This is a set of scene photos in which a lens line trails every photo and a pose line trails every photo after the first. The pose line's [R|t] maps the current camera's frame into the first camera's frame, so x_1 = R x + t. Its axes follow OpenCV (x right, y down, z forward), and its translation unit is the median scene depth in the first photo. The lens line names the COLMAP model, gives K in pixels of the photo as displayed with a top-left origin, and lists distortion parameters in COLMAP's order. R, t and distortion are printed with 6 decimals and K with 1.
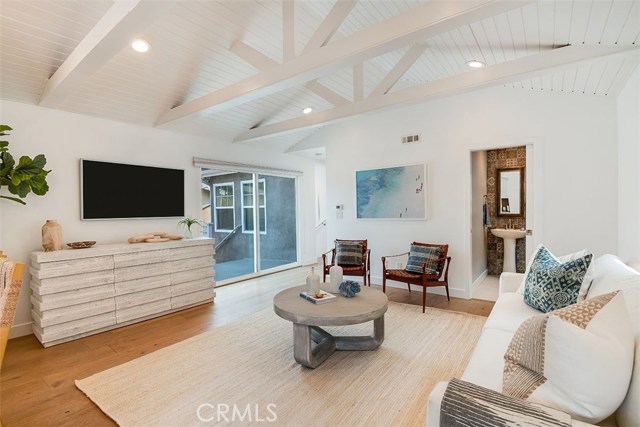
lens RADIAL K [[296.1, 0, 322.6], [0, 296.1, 216.6], [0, 0, 1]] dist [0.011408, -0.009562]
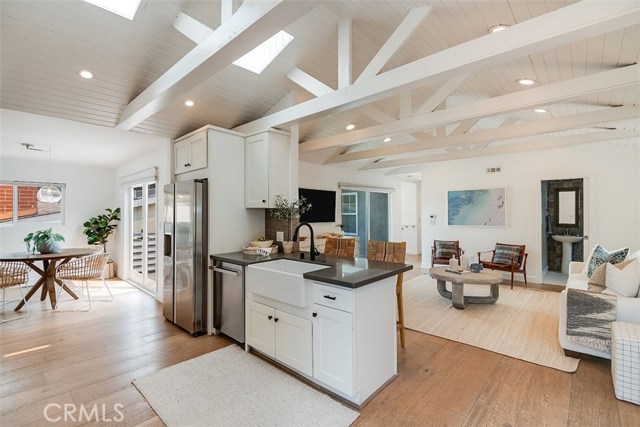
lens RADIAL K [[296.1, 0, 319.4], [0, 296.1, 211.7], [0, 0, 1]] dist [0.011408, -0.009562]
pose [[0.995477, 0.013163, -0.094085, -0.362668], [-0.015835, 0.999490, -0.027713, -0.009293], [0.093672, 0.029078, 0.995178, -0.442520]]
